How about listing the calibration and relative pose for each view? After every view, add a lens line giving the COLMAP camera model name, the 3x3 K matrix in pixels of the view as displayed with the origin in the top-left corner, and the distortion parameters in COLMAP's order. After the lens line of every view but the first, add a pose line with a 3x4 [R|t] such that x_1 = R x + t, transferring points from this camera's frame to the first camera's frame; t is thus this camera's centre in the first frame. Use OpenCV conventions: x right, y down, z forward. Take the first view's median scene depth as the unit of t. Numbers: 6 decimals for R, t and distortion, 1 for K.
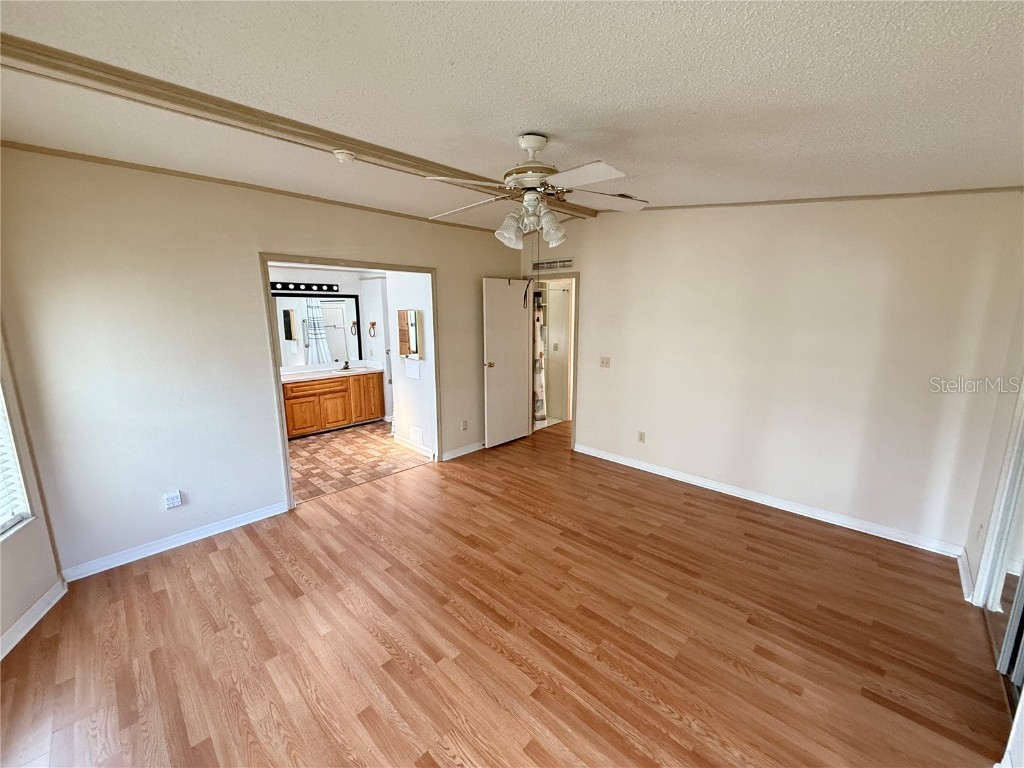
lens RADIAL K [[408.3, 0, 508.2], [0, 408.3, 383.6], [0, 0, 1]] dist [0.001989, 0.000352]
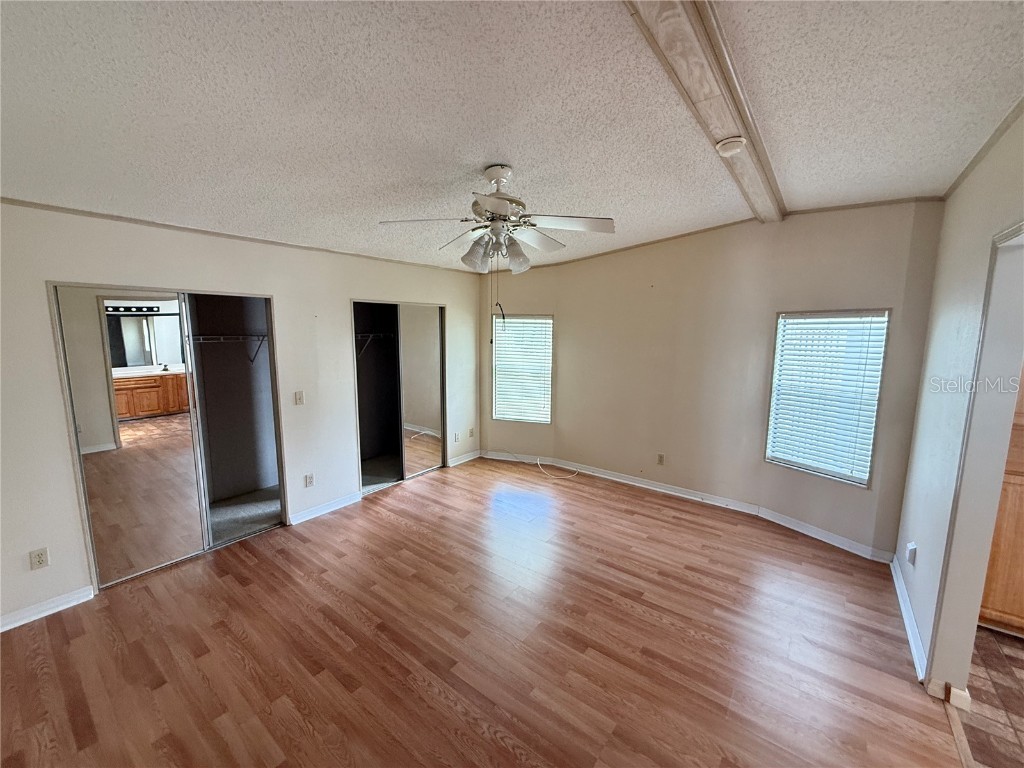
lens RADIAL K [[408.3, 0, 508.2], [0, 408.3, 383.6], [0, 0, 1]] dist [0.001989, 0.000352]
pose [[-0.993509, 0.011917, -0.113132, 0.106382], [-0.024577, 0.948527, 0.315740, -0.272438], [0.111071, 0.316471, -0.942077, 1.423941]]
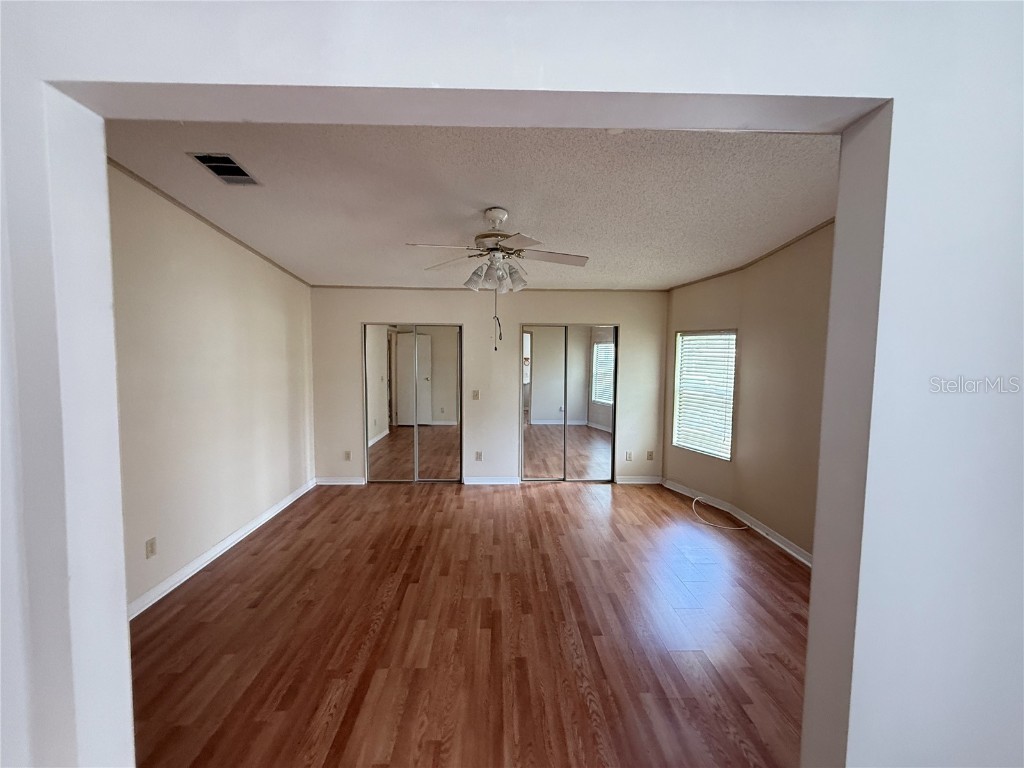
lens RADIAL K [[407.4, 0, 510.5], [0, 407.4, 382.1], [0, 0, 1]] dist [-0.000723, 0.000015]
pose [[-0.721398, -0.047680, 0.690877, -0.599572], [0.121348, 0.973489, 0.193892, -0.208485], [-0.681806, 0.223710, -0.696487, 1.319796]]
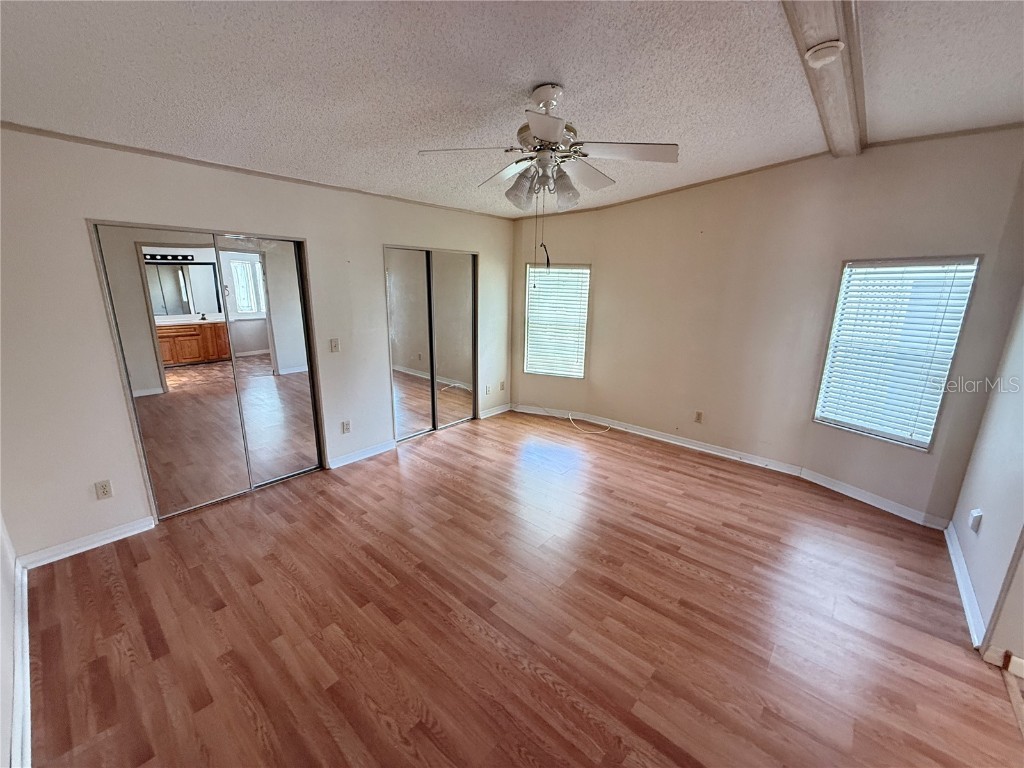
lens RADIAL K [[408.3, 0, 508.2], [0, 408.3, 383.6], [0, 0, 1]] dist [0.001989, 0.000352]
pose [[-0.998527, 0.000059, -0.054264, 0.134460], [-0.022492, 0.909602, 0.414872, -0.247771], [0.049383, 0.415481, -0.908260, 1.401036]]
